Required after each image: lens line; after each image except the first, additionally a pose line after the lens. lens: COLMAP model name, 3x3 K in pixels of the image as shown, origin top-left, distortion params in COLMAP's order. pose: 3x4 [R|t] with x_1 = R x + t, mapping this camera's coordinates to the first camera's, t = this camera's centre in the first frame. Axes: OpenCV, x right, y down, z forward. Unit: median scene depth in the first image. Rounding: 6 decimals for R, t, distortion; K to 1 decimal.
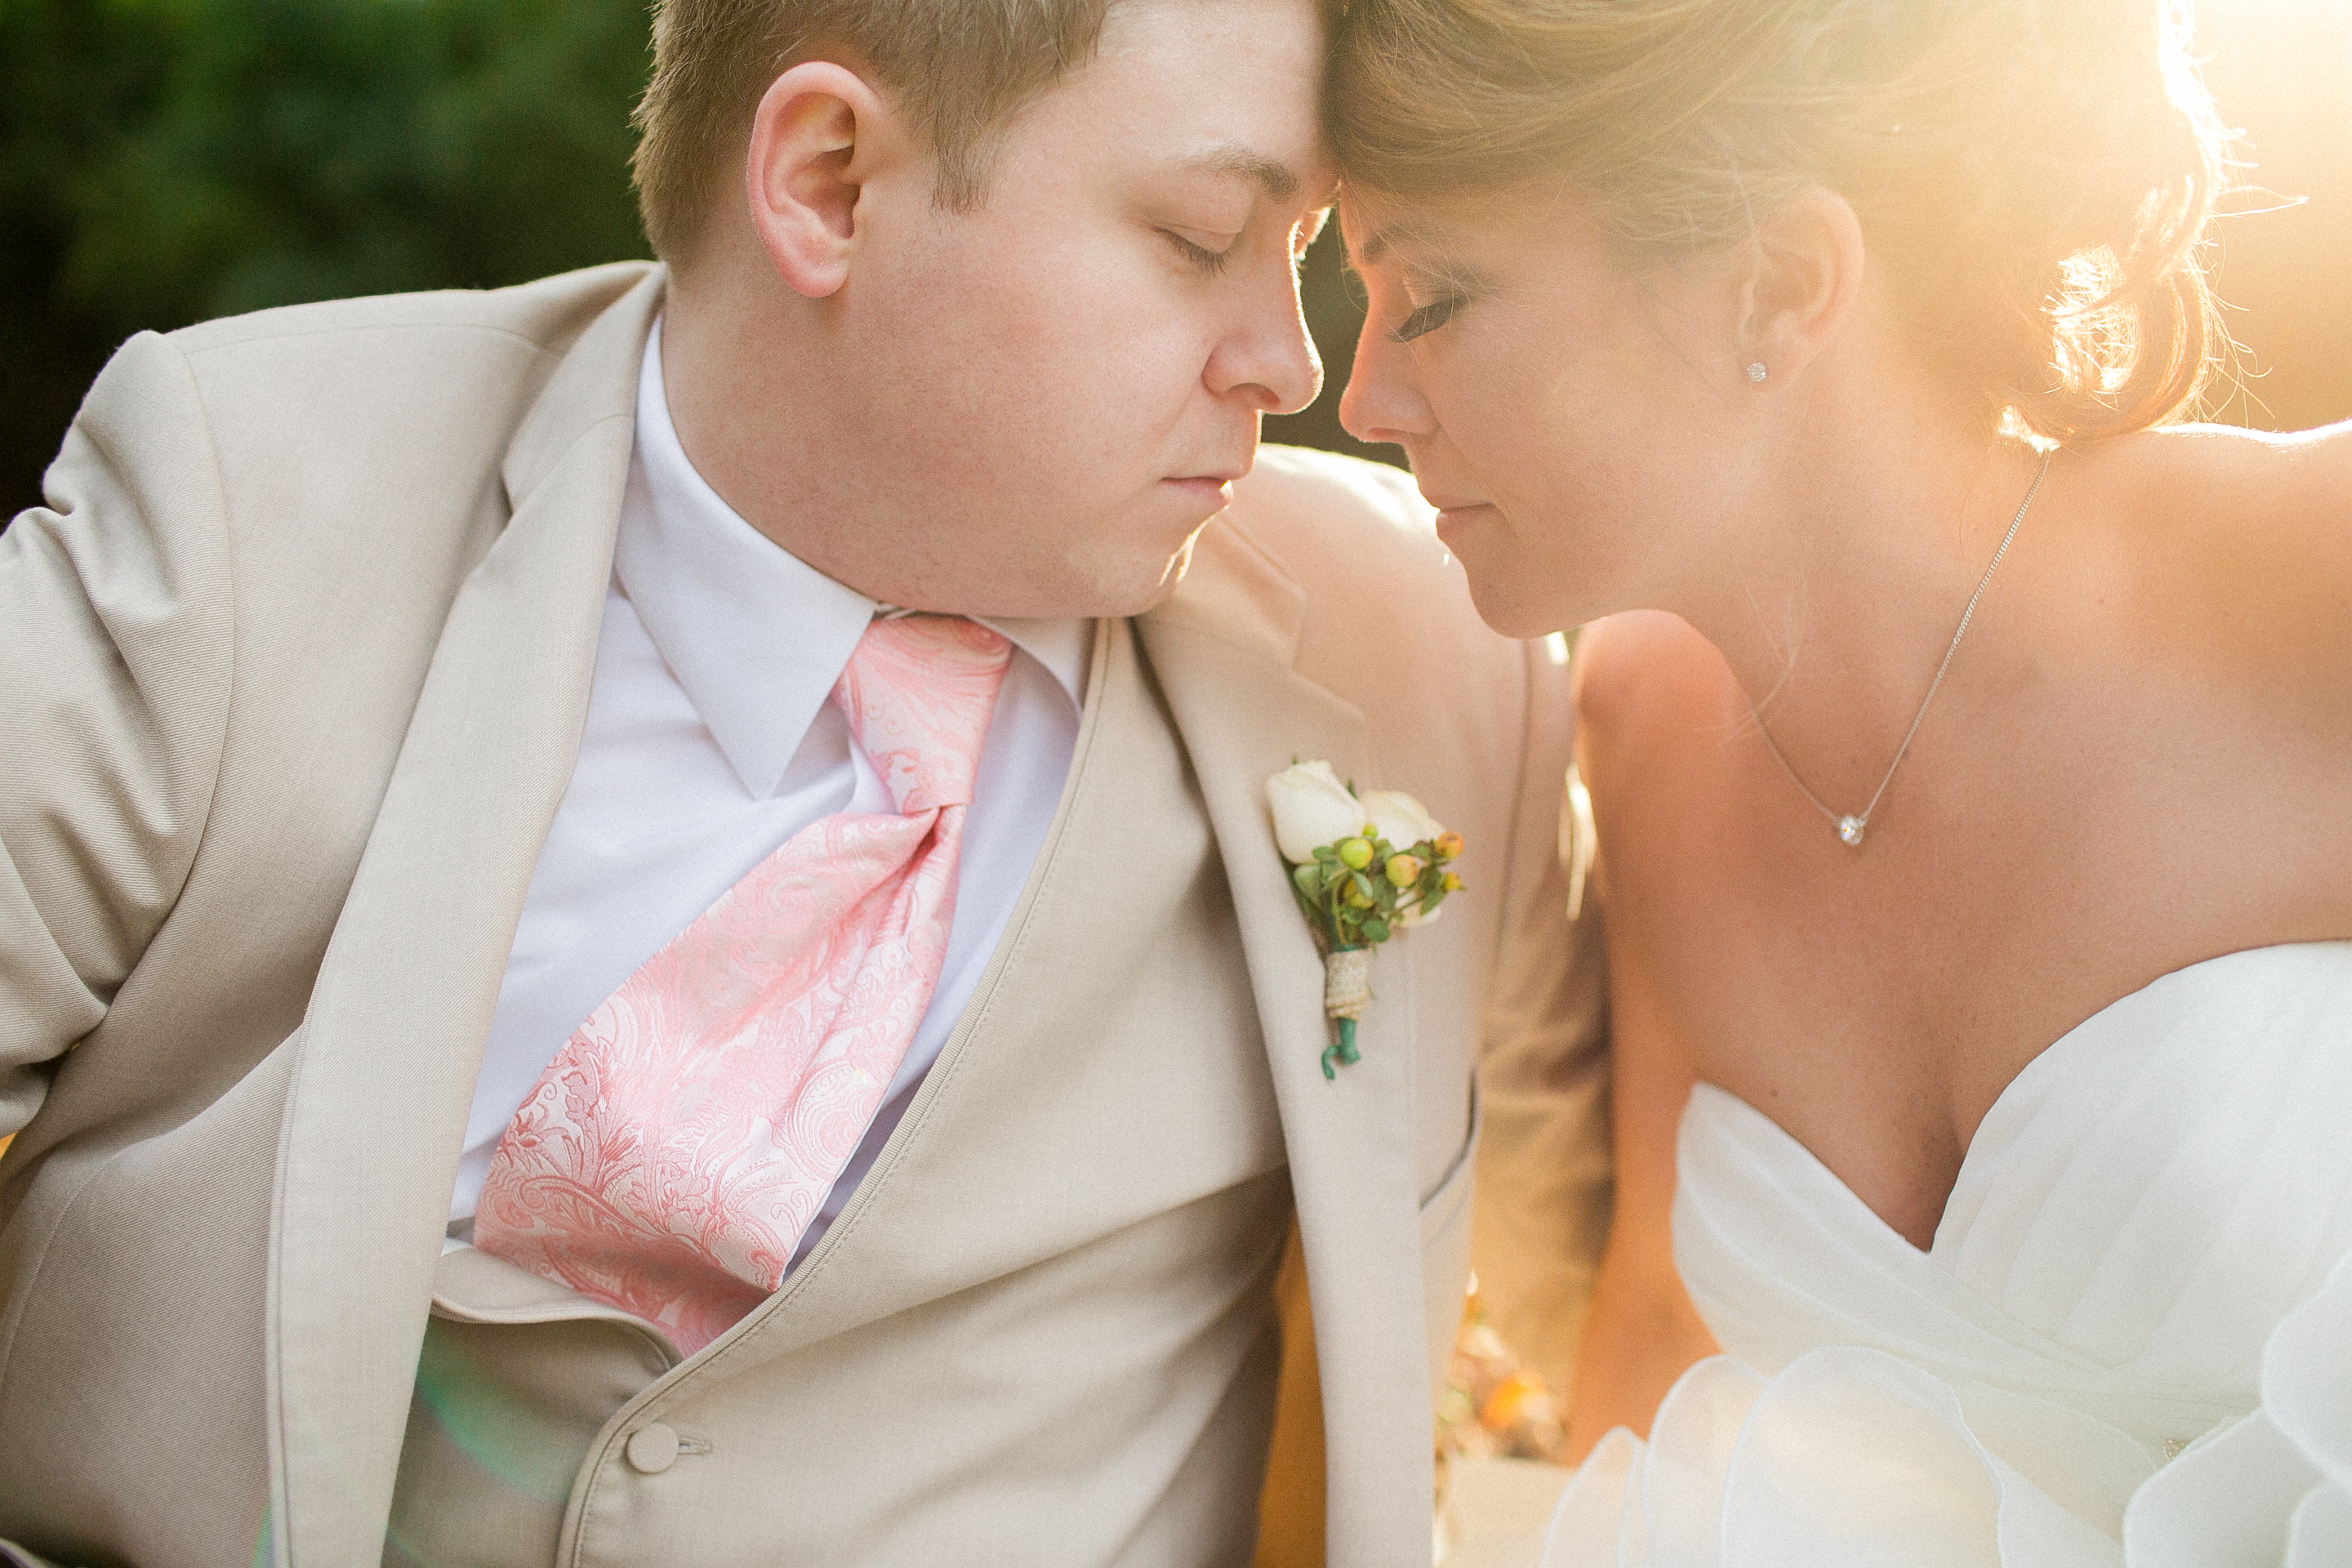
lens RADIAL K [[2319.3, 0, 1156.4], [0, 2319.3, 789.1], [0, 0, 1]] dist [-0.072847, 0.000000]
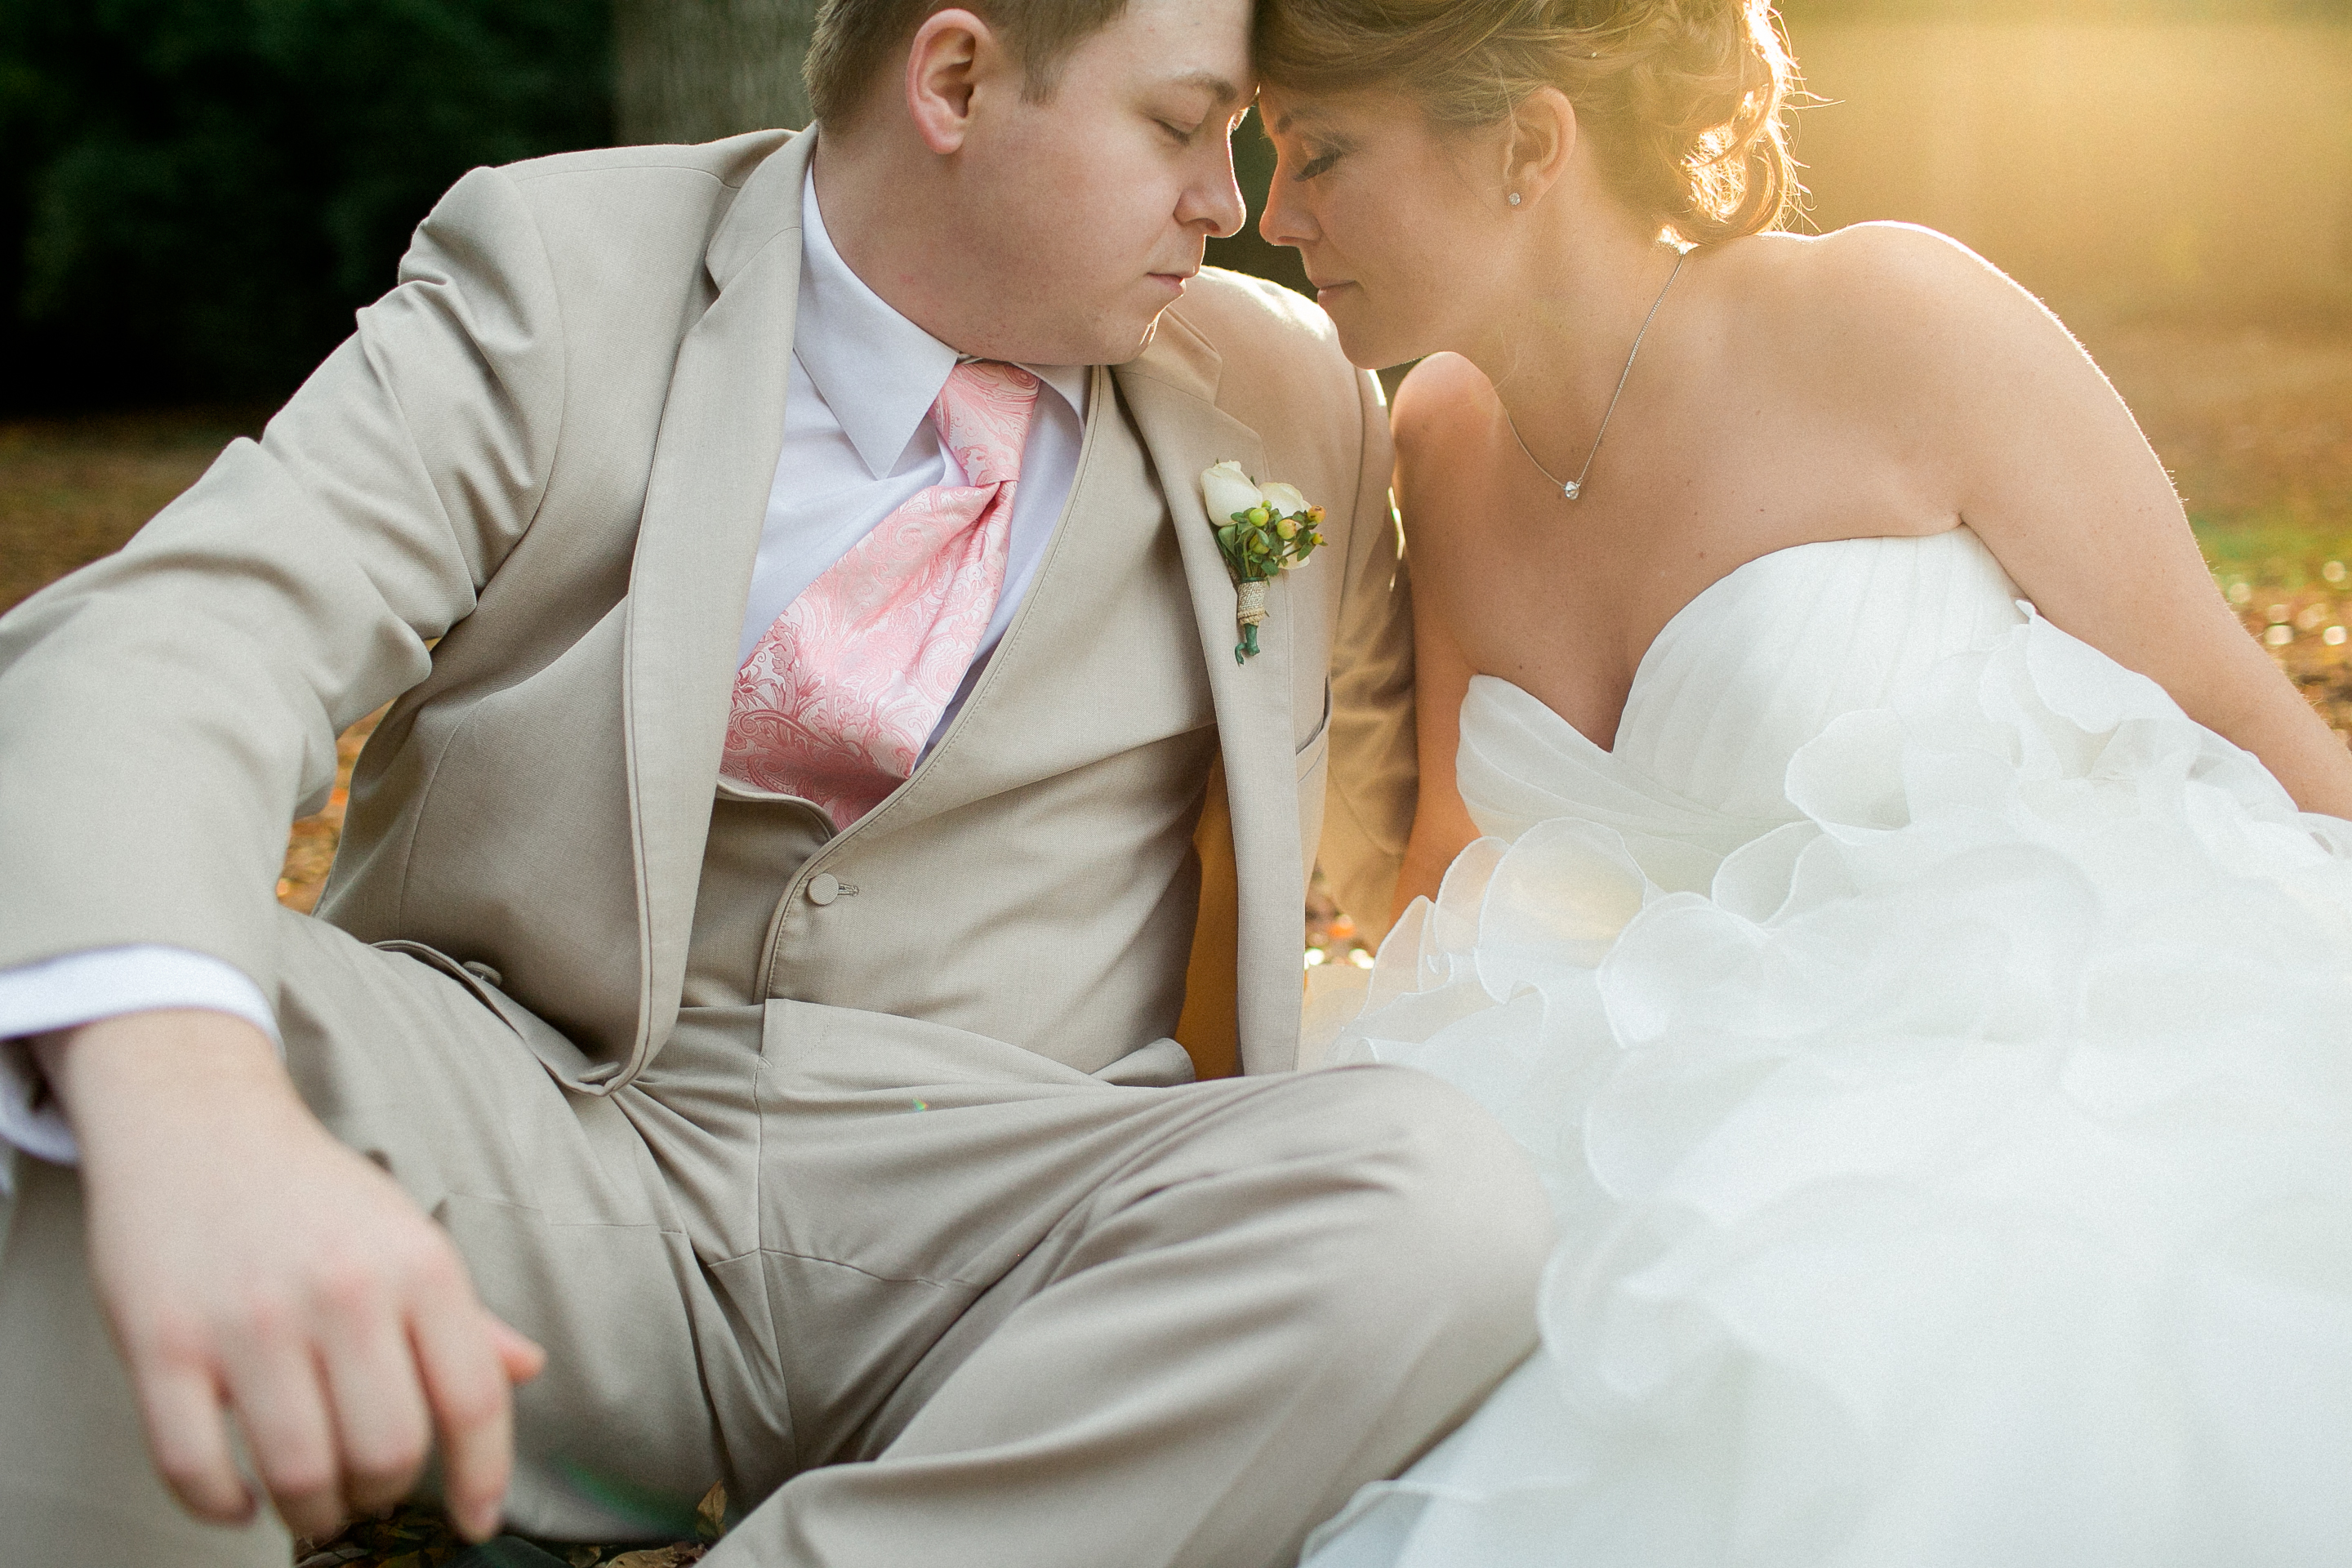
lens RADIAL K [[2319.3, 0, 1179.9], [0, 2319.3, 776.0], [0, 0, 1]] dist [-0.072847, 0.000000]
pose [[0.992999, -0.007097, 0.117911, -0.162778], [0.001989, 0.999057, 0.043381, 0.141936], [-0.118108, -0.042843, 0.992076, -0.597065]]
